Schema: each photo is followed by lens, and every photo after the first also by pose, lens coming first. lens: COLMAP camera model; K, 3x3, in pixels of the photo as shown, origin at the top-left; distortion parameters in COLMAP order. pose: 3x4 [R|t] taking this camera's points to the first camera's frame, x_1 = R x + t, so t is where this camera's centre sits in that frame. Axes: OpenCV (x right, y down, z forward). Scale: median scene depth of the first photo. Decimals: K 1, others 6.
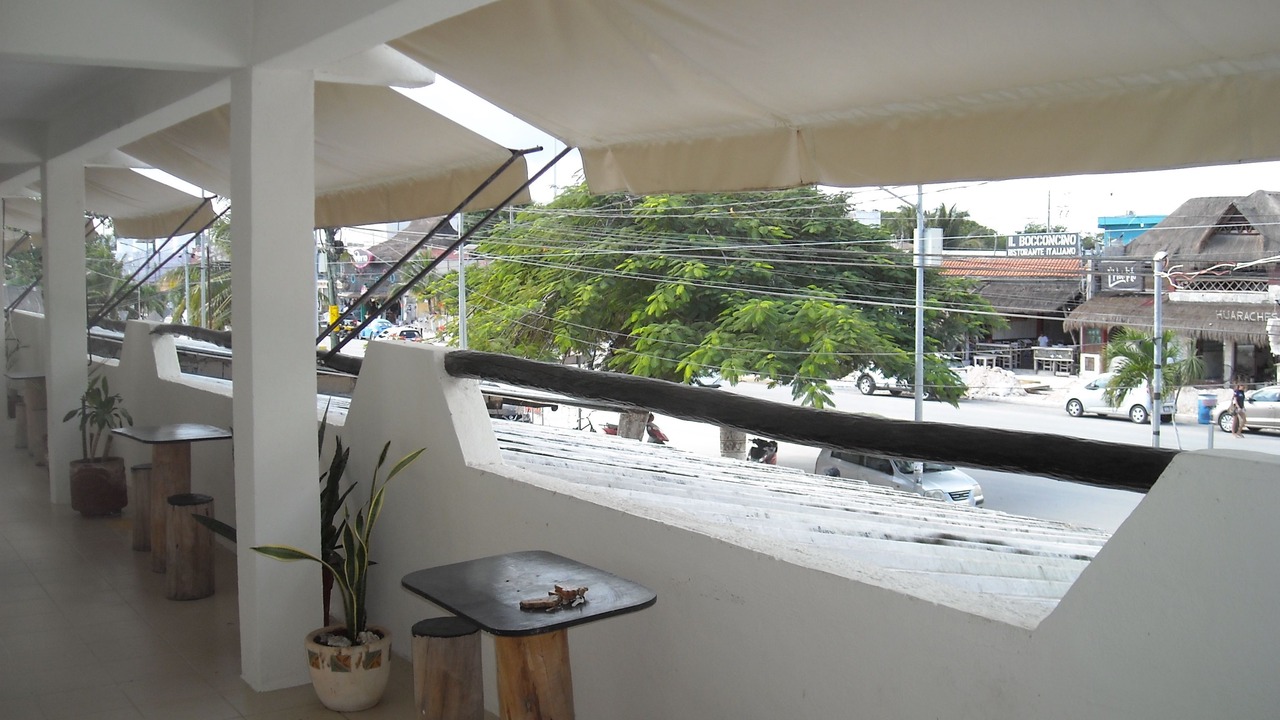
lens RADIAL K [[1231.2, 0, 640.9], [0, 1231.2, 311.0], [0, 0, 1]] dist [-0.177253, -0.006647]
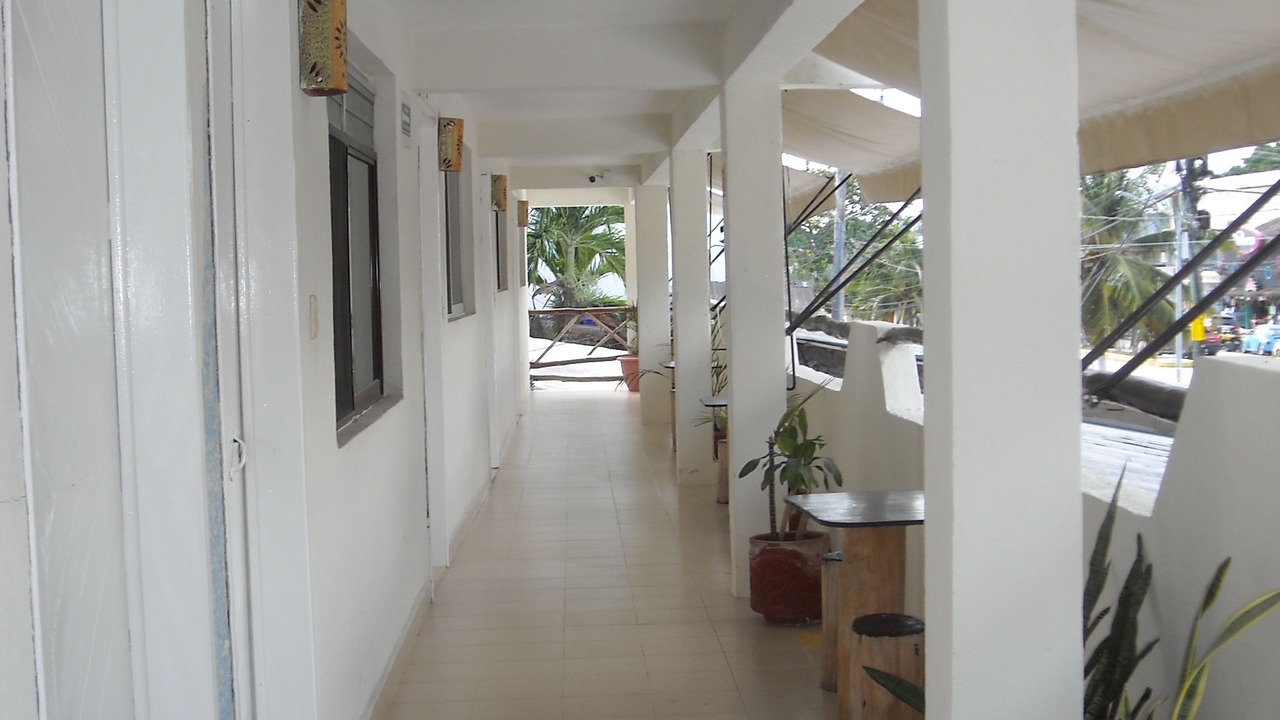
lens RADIAL K [[1693.7, 0, 640.0], [0, 1693.7, 360.0], [0, 0, 1]] dist [-0.232606, 0.081381]
pose [[0.838007, 0.013184, -0.545499, -0.025679], [0.002168, 0.999620, 0.027489, 0.003877], [0.545654, -0.024218, 0.837660, 0.183171]]
